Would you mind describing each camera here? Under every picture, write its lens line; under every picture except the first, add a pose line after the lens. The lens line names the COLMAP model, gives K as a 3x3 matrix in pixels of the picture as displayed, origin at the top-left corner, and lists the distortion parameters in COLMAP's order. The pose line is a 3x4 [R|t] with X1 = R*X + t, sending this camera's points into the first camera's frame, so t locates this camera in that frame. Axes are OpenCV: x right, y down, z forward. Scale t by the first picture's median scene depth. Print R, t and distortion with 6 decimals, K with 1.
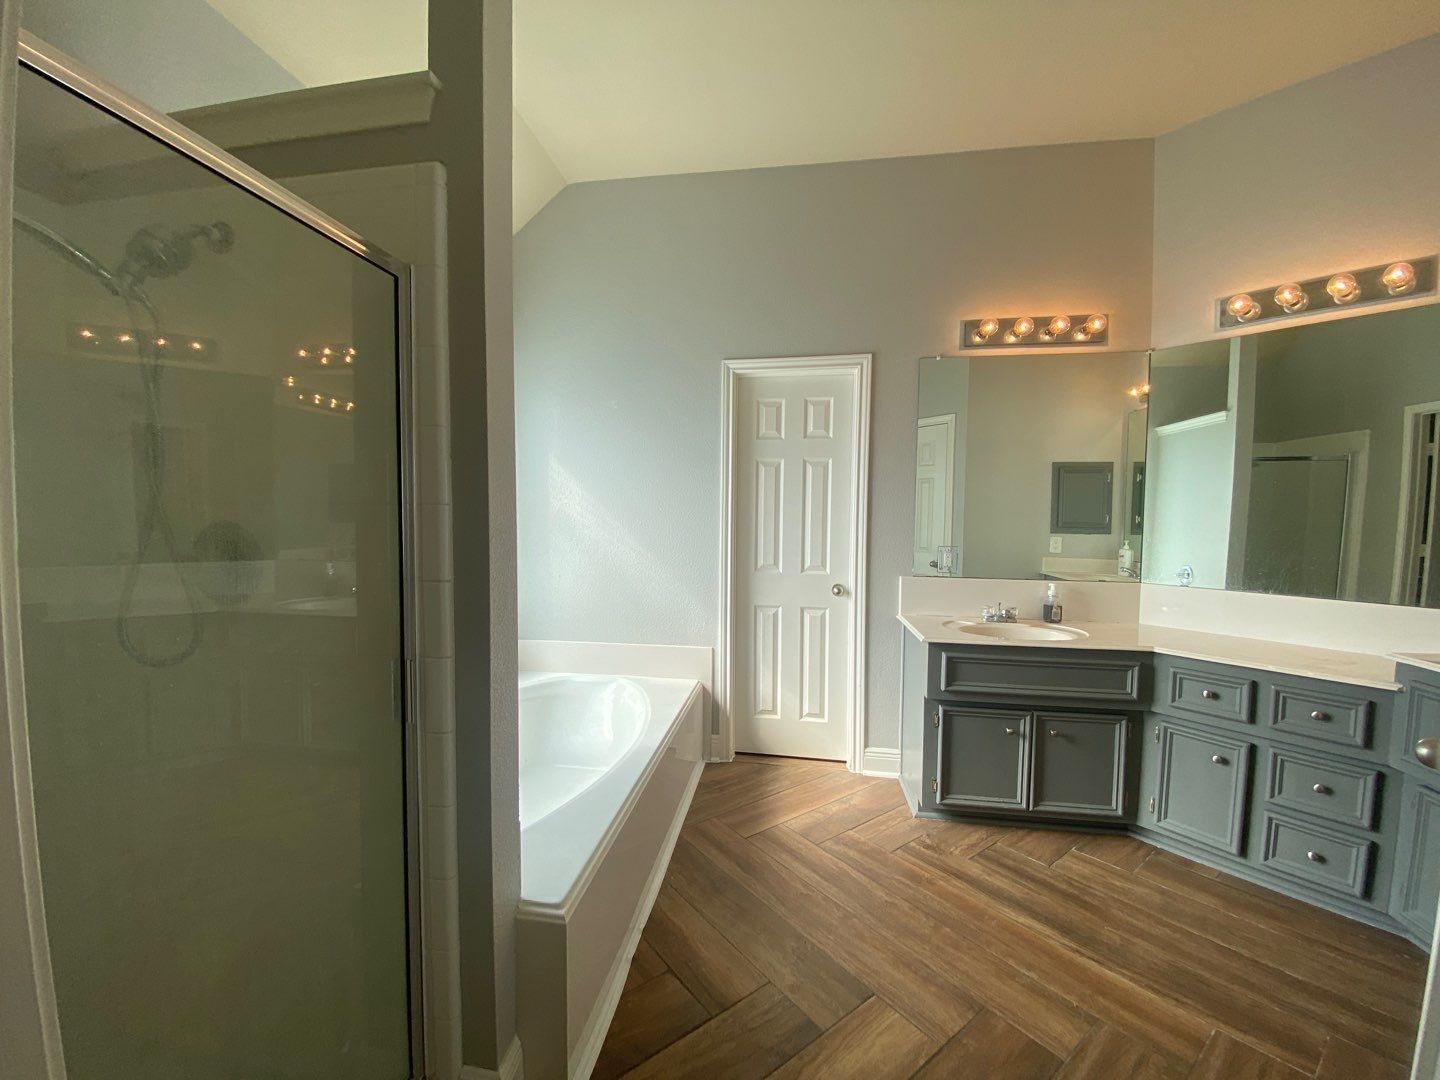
lens RADIAL K [[583.7, 0, 707.0], [0, 583.7, 545.0], [0, 0, 1]] dist [0.024705, -0.019373]
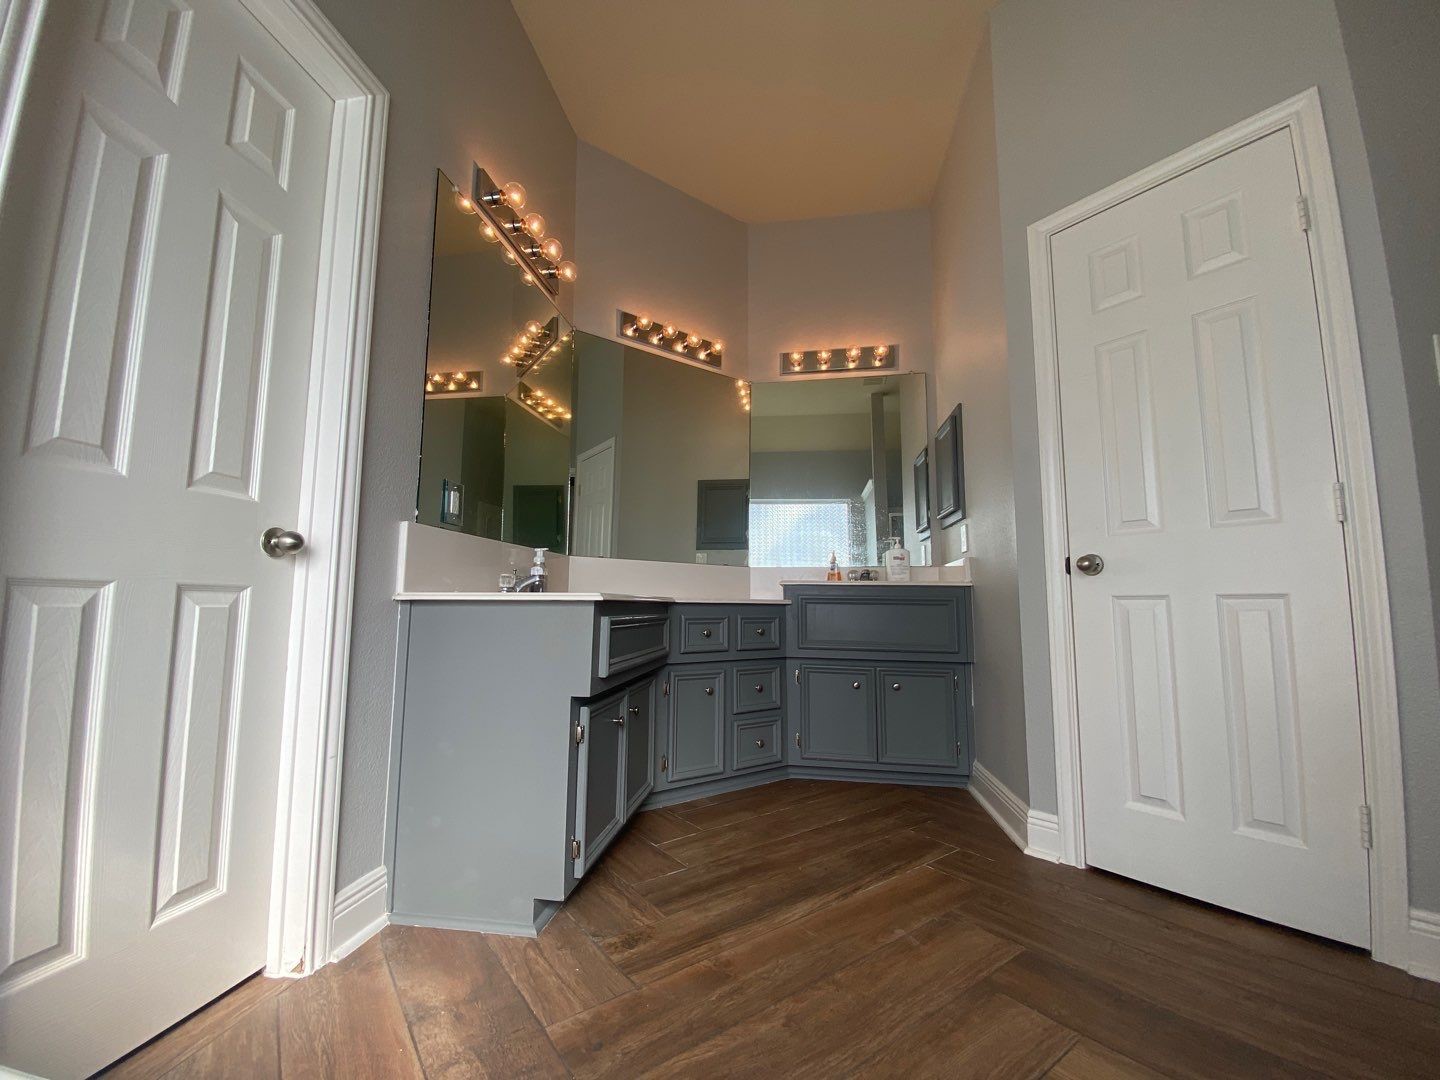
lens RADIAL K [[583.7, 0, 707.0], [0, 583.7, 545.0], [0, 0, 1]] dist [0.024705, -0.019373]
pose [[0.012817, 0.097671, 0.995136, -0.204559], [0.054078, 0.993694, -0.098226, 0.147228], [-0.998454, 0.055074, 0.007455, 0.738754]]
